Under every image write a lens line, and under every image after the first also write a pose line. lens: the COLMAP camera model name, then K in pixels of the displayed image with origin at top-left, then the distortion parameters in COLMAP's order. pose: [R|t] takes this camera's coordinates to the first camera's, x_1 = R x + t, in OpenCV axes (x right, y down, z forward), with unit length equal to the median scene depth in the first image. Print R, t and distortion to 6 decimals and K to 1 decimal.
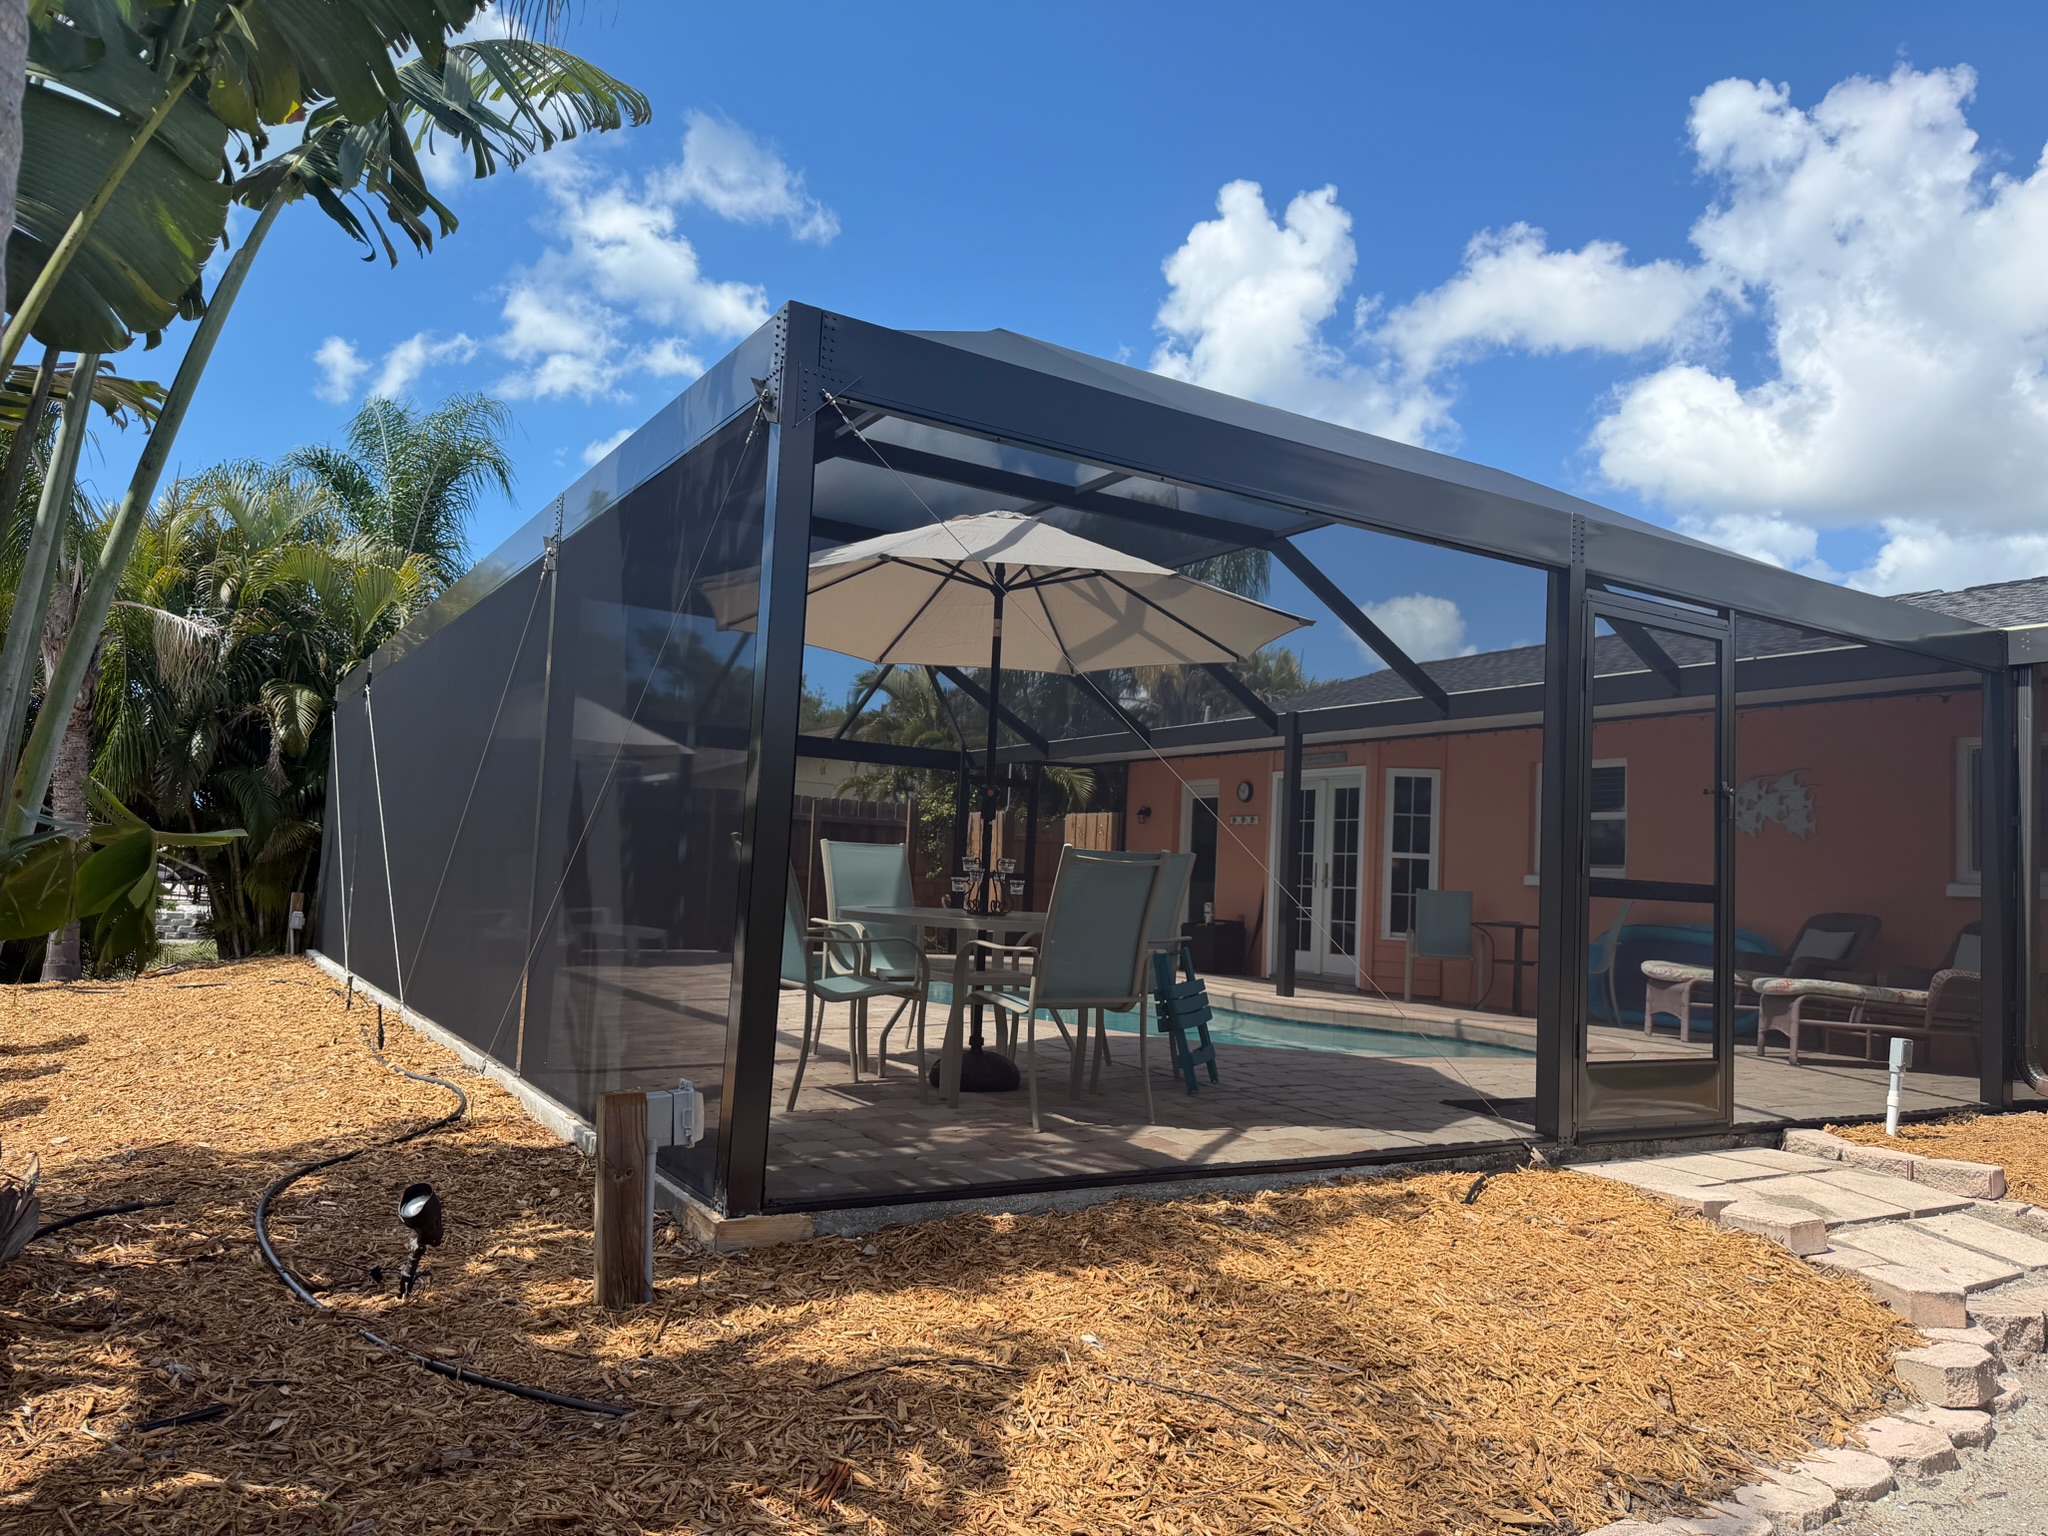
lens RADIAL K [[1417.4, 0, 1023.8], [0, 1417.4, 774.0], [0, 0, 1]] dist [0.038403, -0.052336]
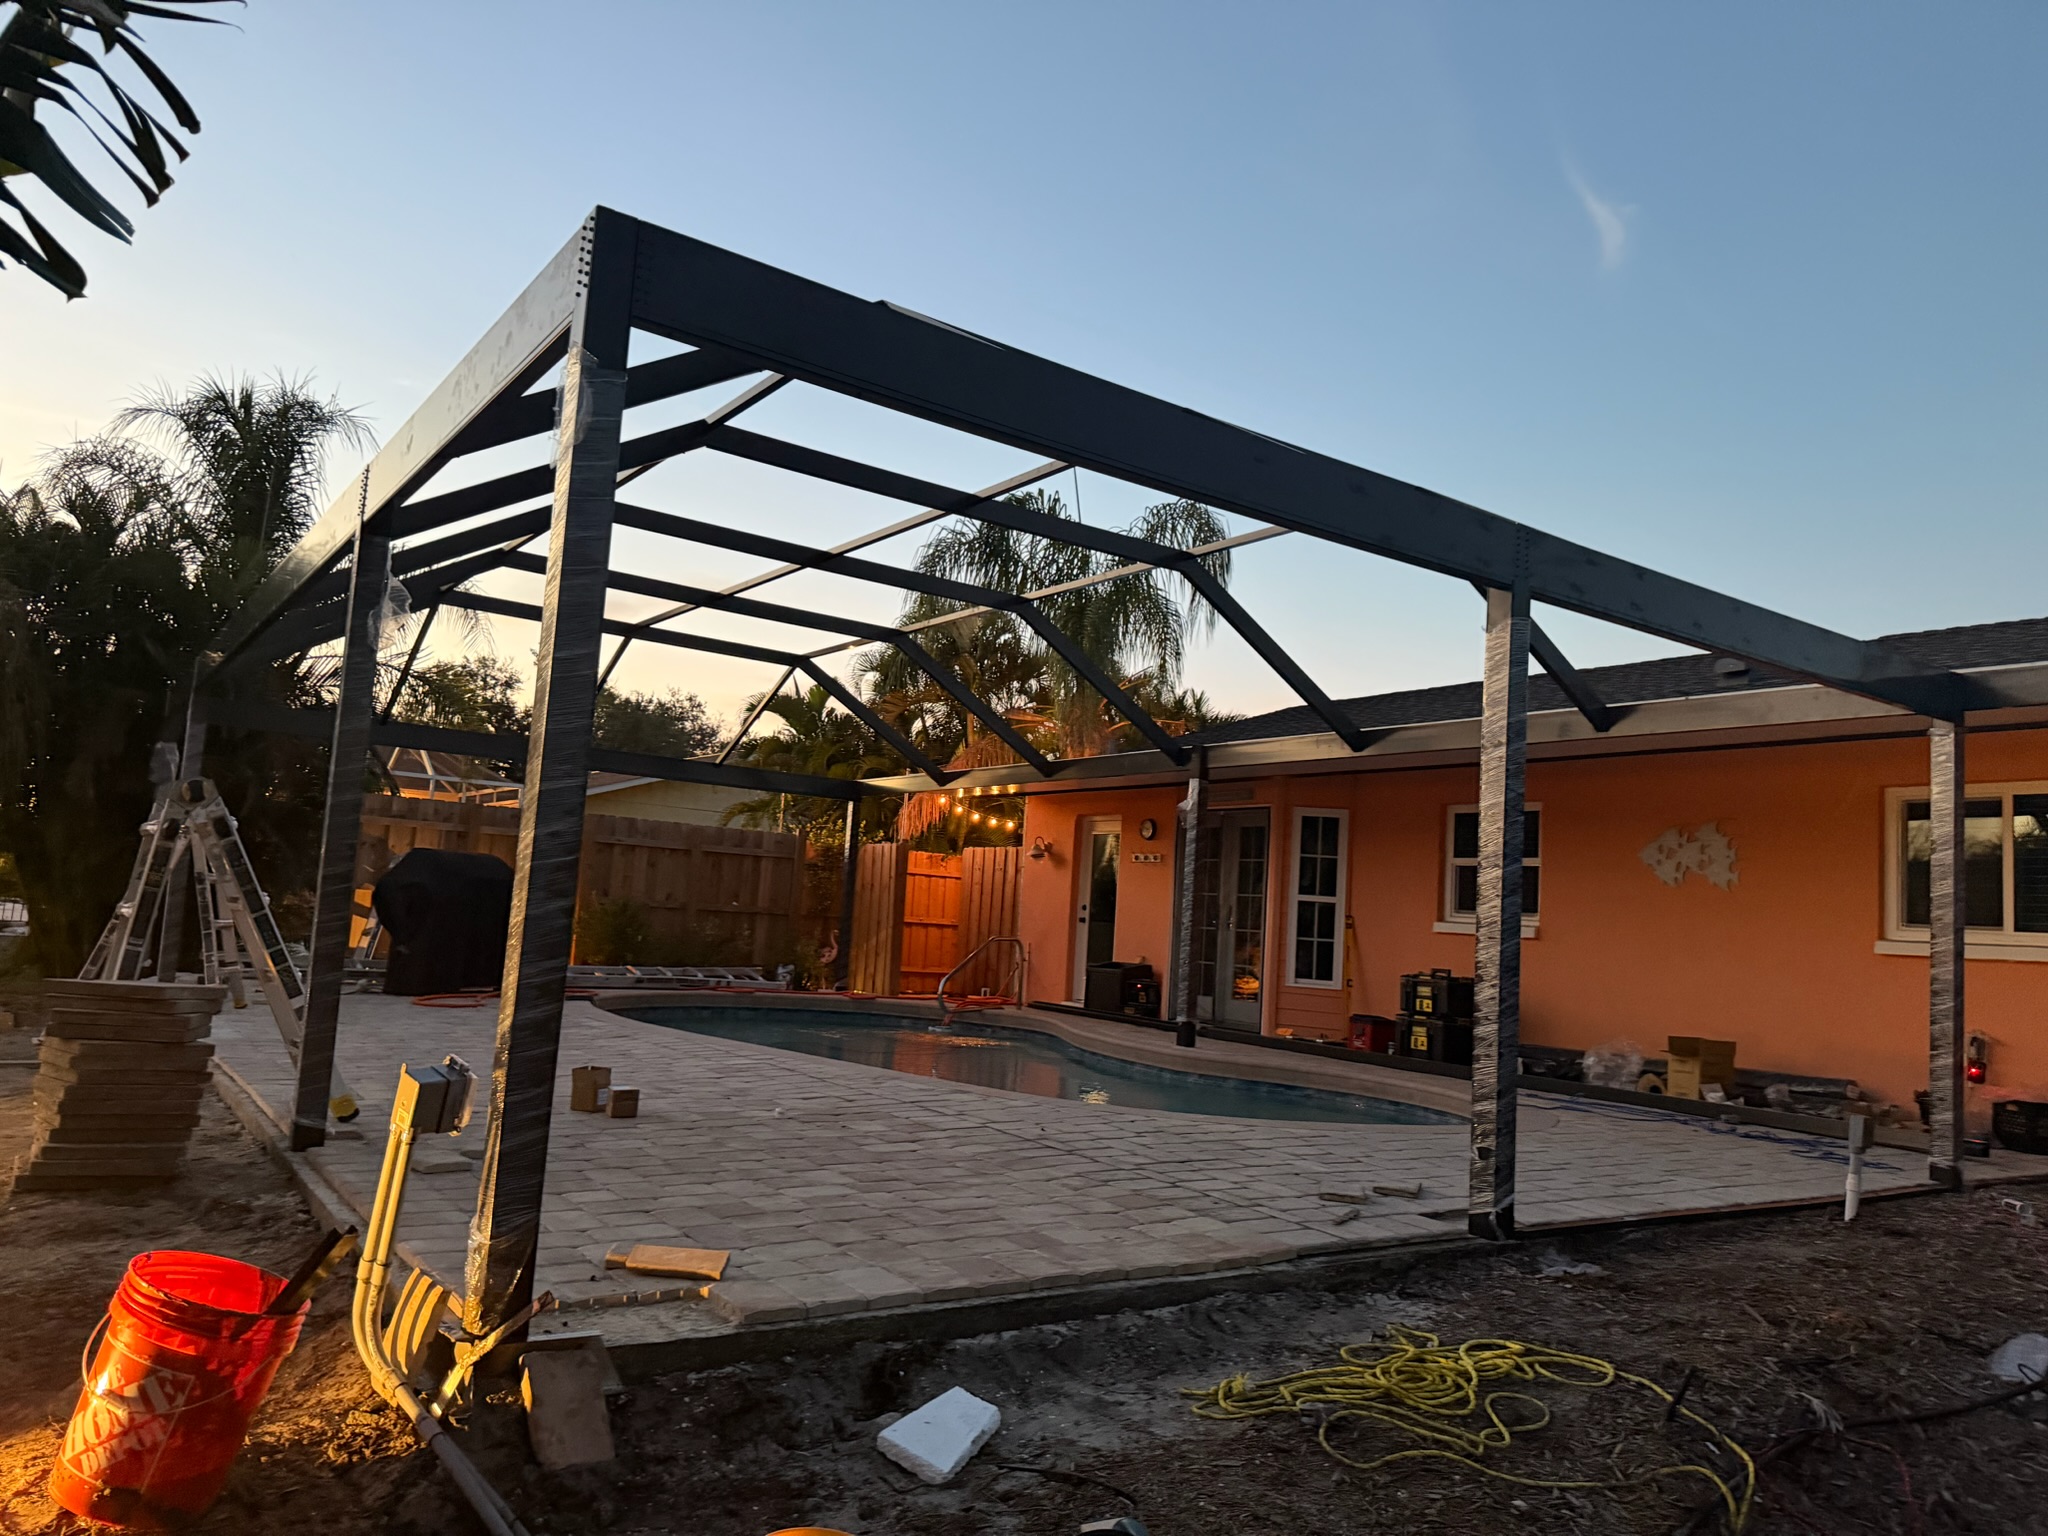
lens RADIAL K [[1417.4, 0, 1019.5], [0, 1417.4, 762.8], [0, 0, 1]] dist [0.038403, -0.052336]
pose [[0.997610, 0.023028, 0.065141, 0.007450], [-0.021051, 0.999302, -0.030876, -0.000524], [-0.065806, 0.029431, 0.997398, 0.057848]]
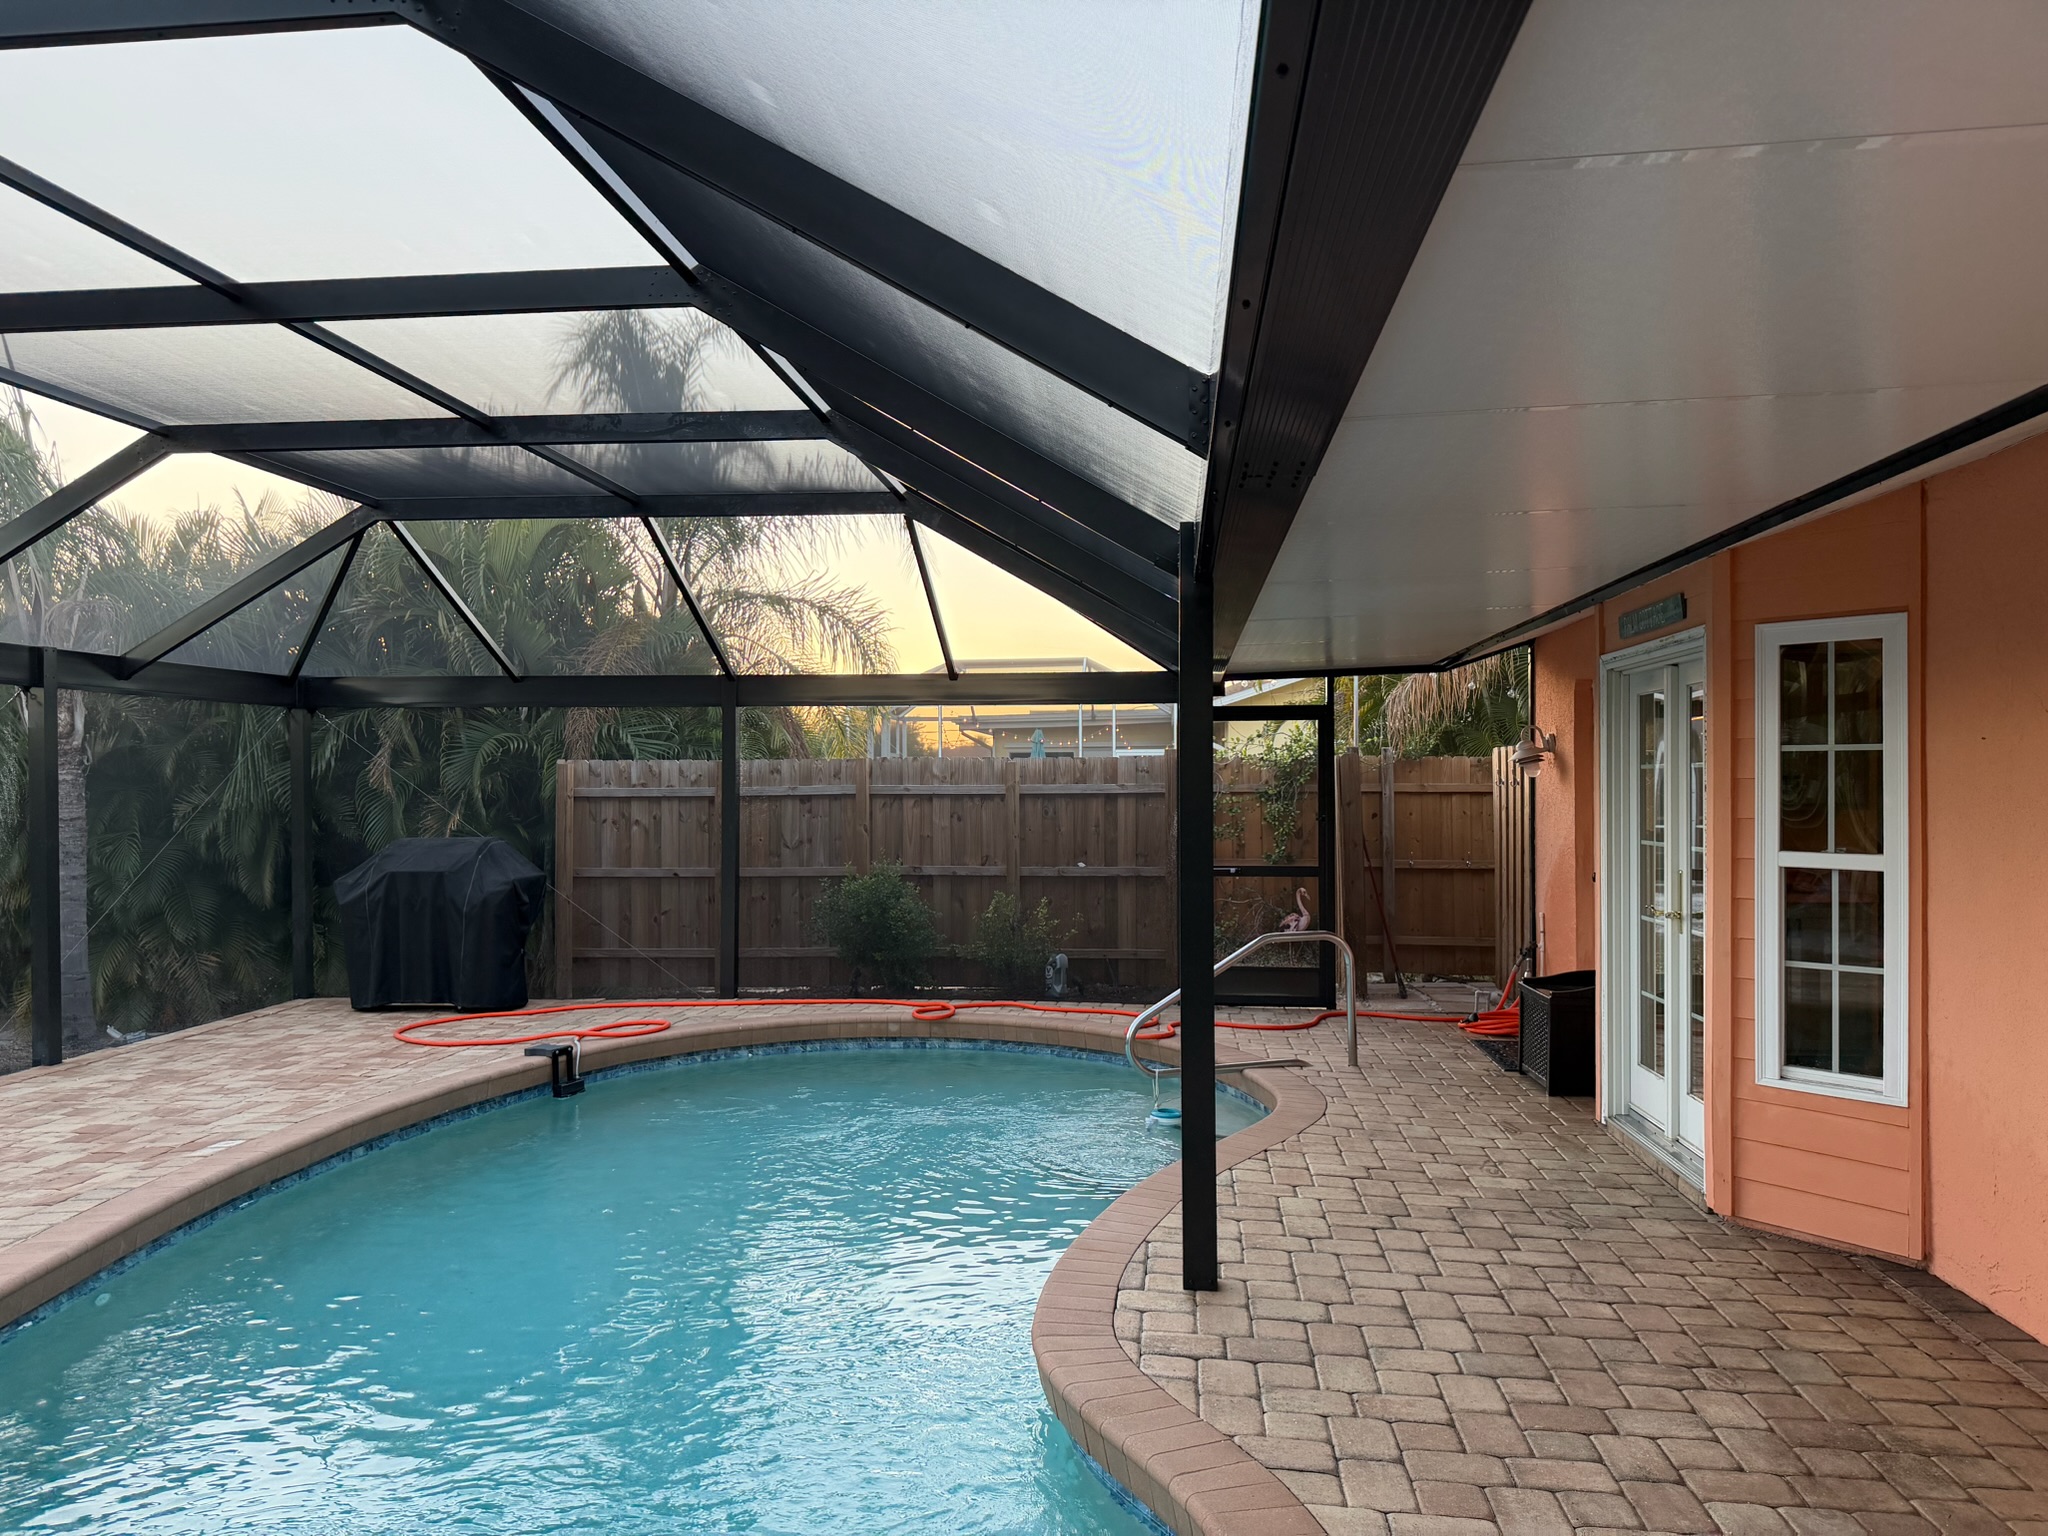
lens RADIAL K [[1417.4, 0, 1021.9], [0, 1417.4, 774.4], [0, 0, 1]] dist [0.038403, -0.052336]
pose [[0.799385, -0.055388, -0.598261, 0.362329], [0.089592, 0.995598, 0.027536, 0.008038], [0.594102, -0.075612, 0.800828, 0.653205]]
